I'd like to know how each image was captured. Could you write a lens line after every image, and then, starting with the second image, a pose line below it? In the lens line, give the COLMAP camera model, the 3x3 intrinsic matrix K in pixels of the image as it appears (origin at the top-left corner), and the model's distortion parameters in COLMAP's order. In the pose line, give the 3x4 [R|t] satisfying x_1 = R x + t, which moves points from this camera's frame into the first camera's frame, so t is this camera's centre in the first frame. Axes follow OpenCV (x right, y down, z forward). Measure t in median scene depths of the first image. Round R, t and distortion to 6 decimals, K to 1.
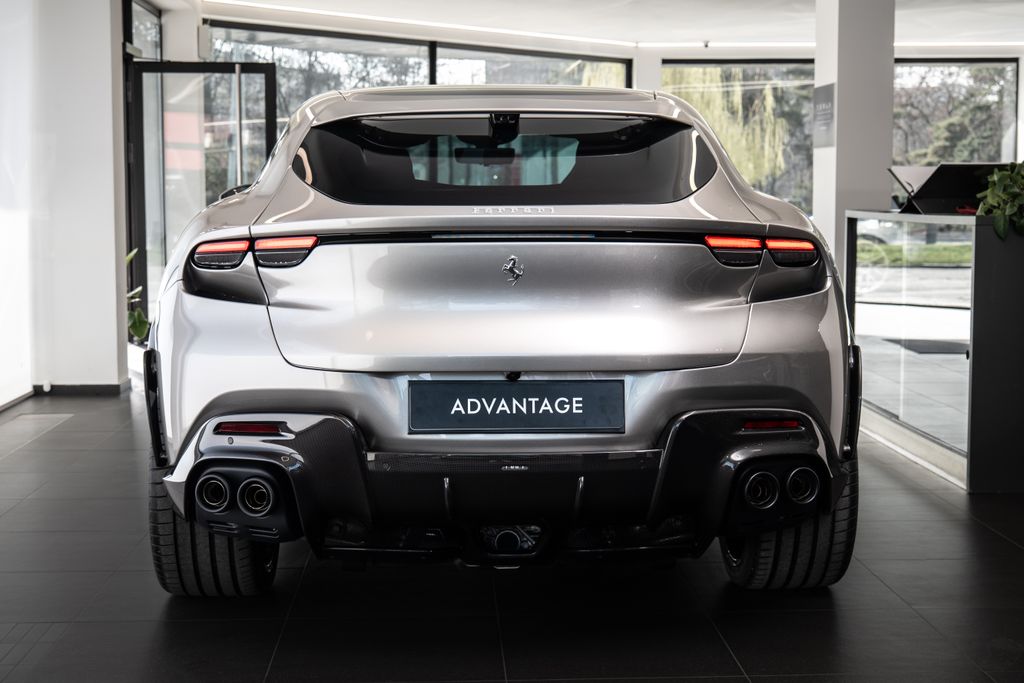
lens RADIAL K [[1490.0, 0, 511.4], [0, 1490.0, 339.6], [0, 0, 1]] dist [-0.006997, 0.000000]
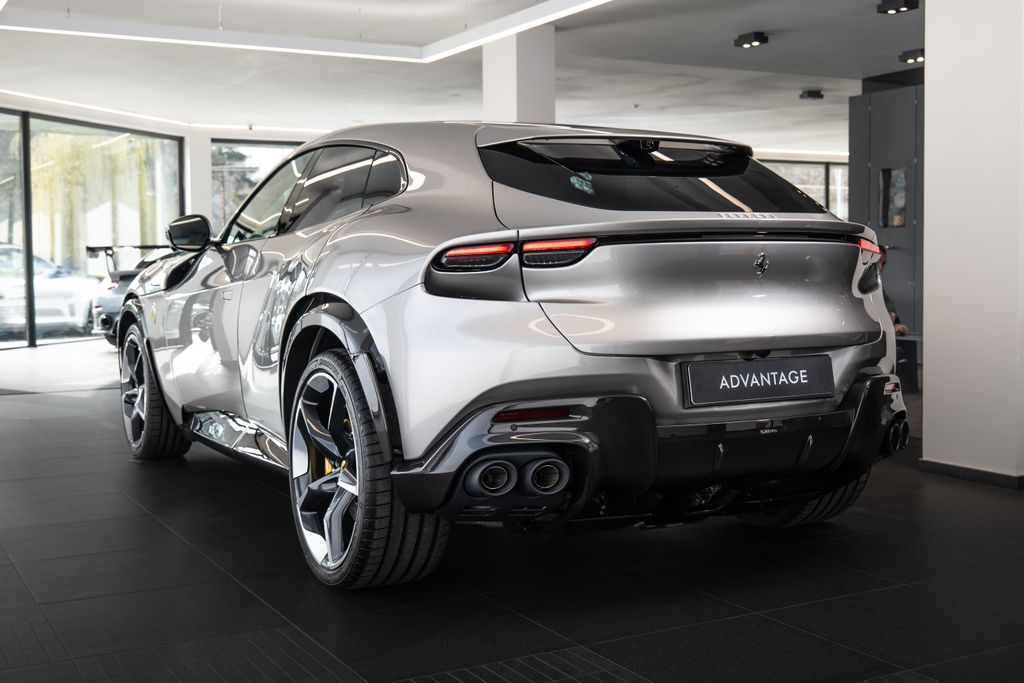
lens RADIAL K [[1194.4, 0, 511.8], [0, 1194.4, 342.9], [0, 0, 1]] dist [0.004998, 0.000000]
pose [[0.895241, -0.033448, 0.444325, -0.598782], [0.046776, 0.998723, -0.019063, 0.024223], [-0.443120, 0.037850, 0.895663, 0.233415]]
